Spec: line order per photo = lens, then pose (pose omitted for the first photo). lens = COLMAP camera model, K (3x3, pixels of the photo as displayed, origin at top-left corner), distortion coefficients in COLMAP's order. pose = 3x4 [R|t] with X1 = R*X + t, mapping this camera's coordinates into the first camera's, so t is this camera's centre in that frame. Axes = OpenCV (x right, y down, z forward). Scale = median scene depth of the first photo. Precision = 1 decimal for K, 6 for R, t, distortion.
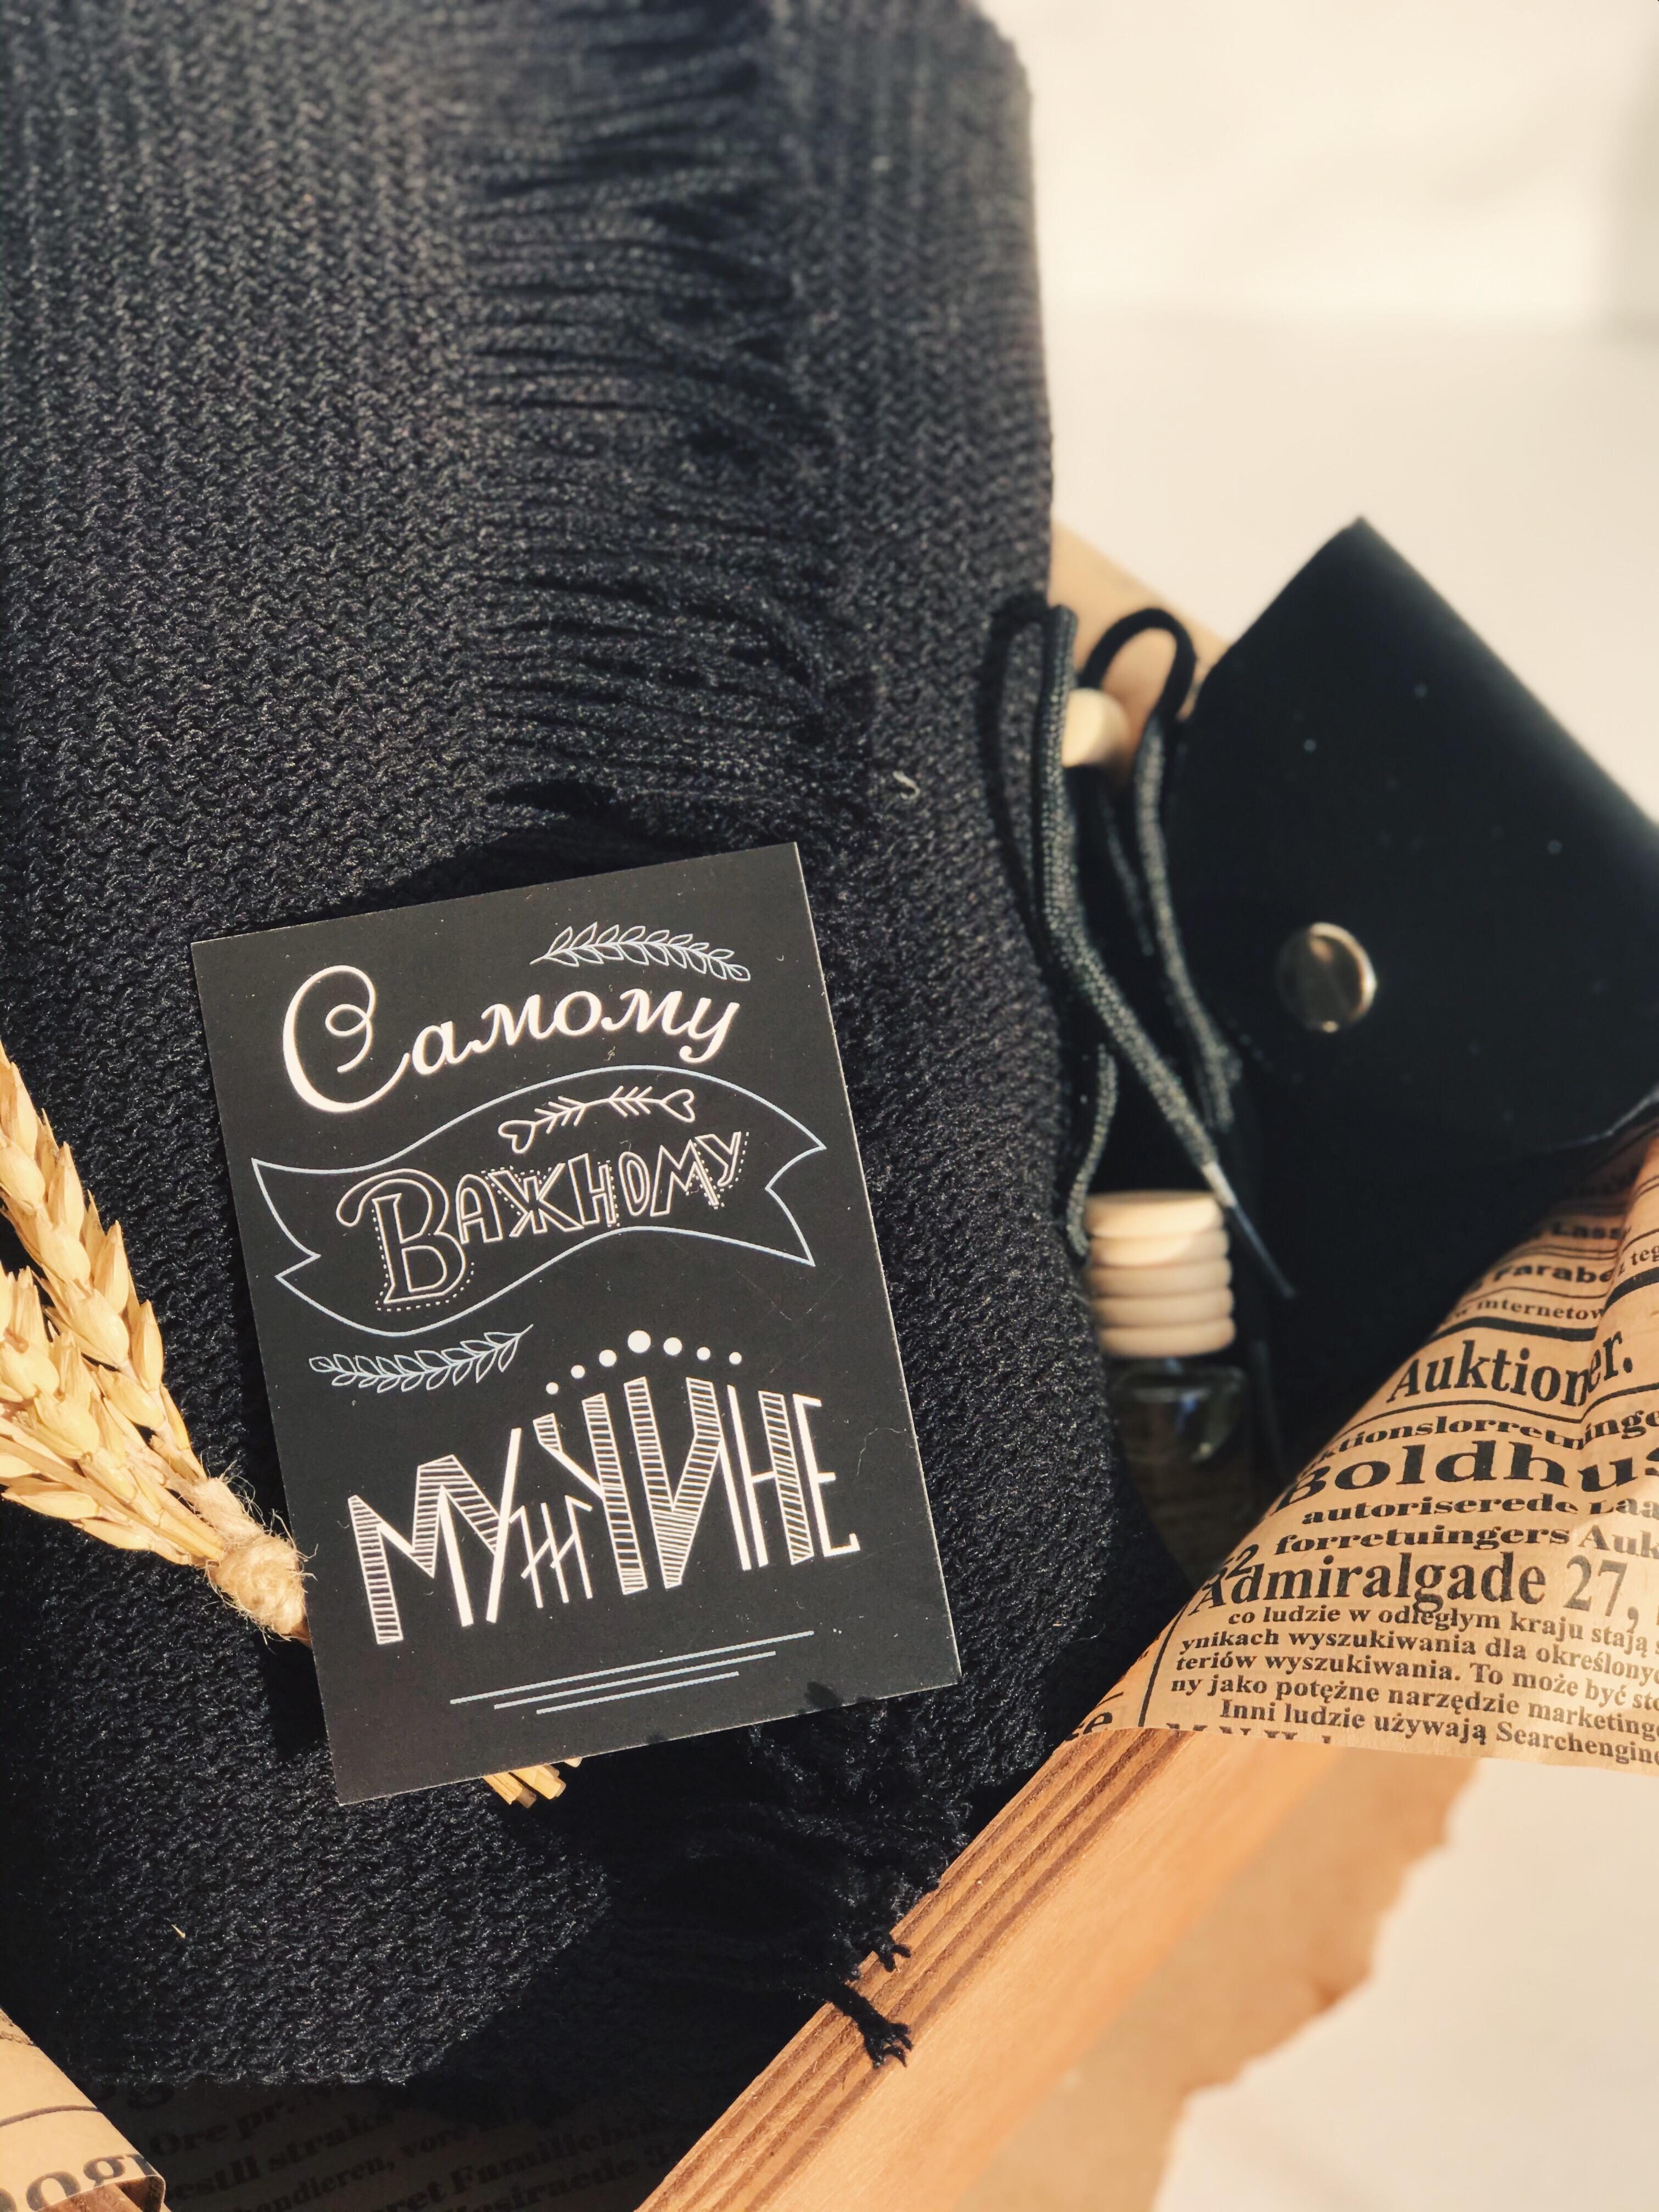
lens RADIAL K [[3704.7, 0, 829.5], [0, 3704.7, 1106.0], [0, 0, 1]] dist [-0.232026, 1.747853]
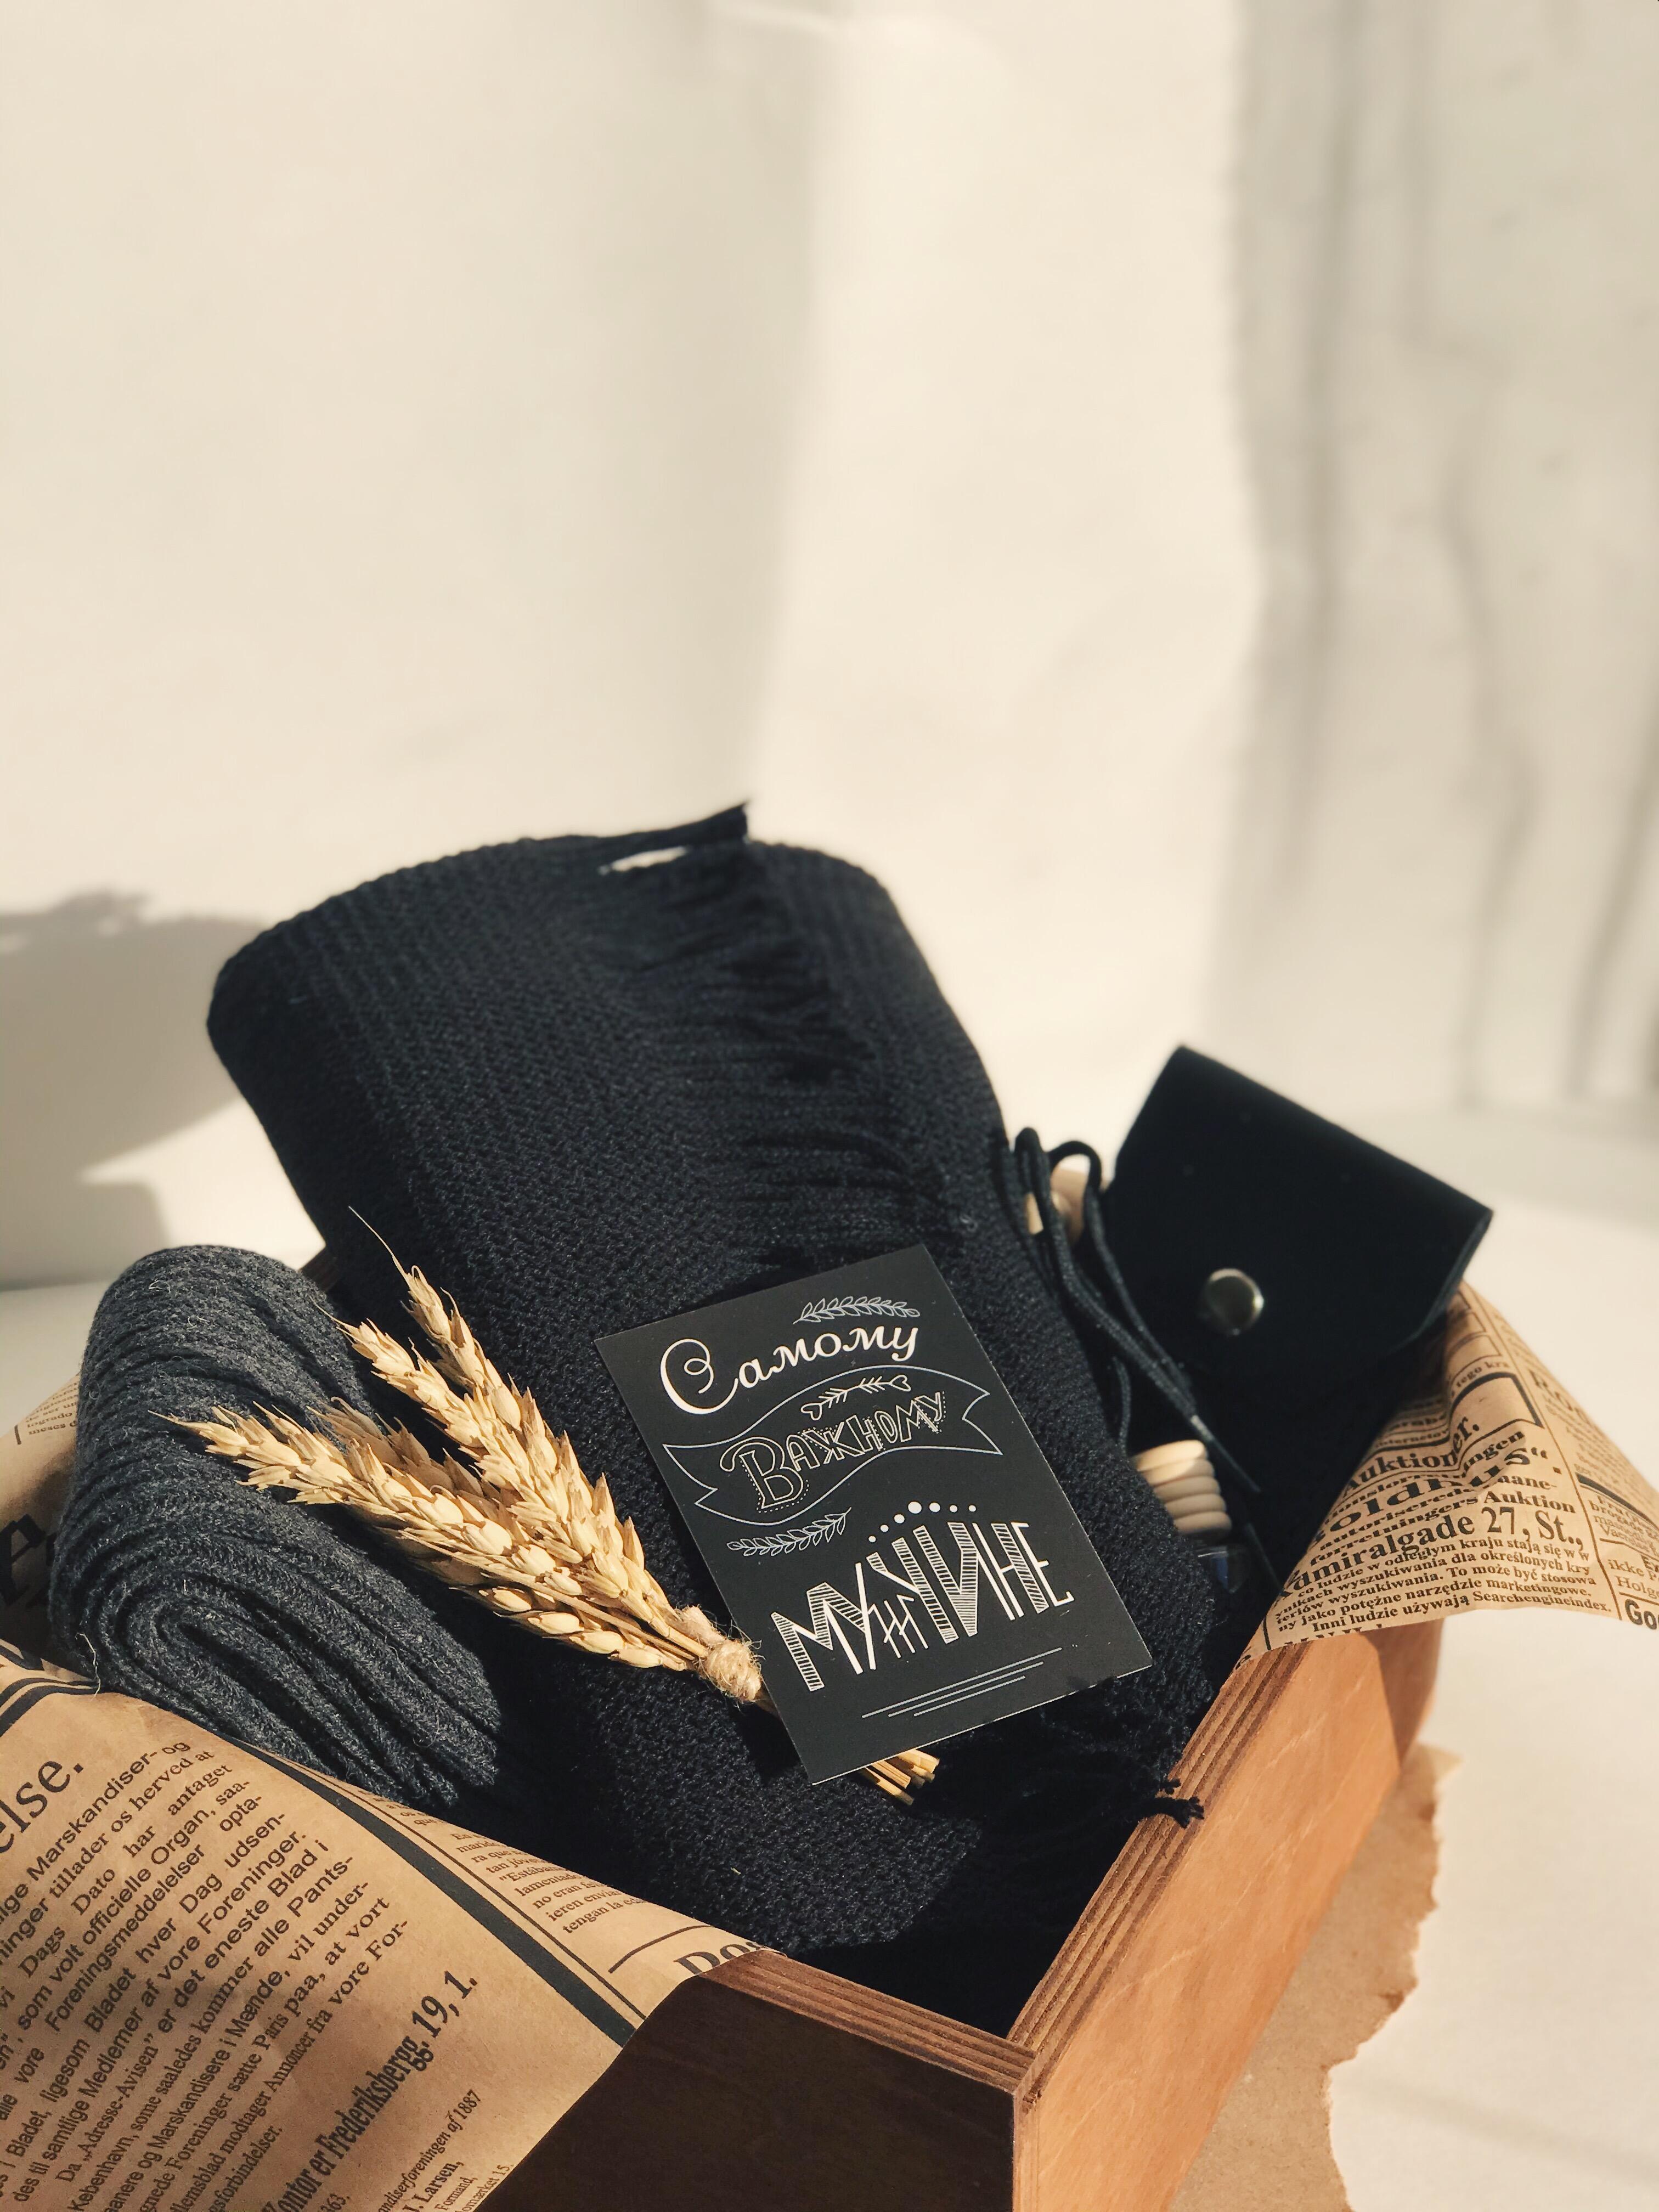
lens RADIAL K [[3704.7, 0, 829.5], [0, 3704.7, 1106.0], [0, 0, 1]] dist [-0.232026, 1.747853]
pose [[0.967135, -0.151036, 0.204542, -0.399279], [0.223706, 0.887812, -0.402176, 0.560362], [-0.120852, 0.434716, 0.892422, -0.546028]]
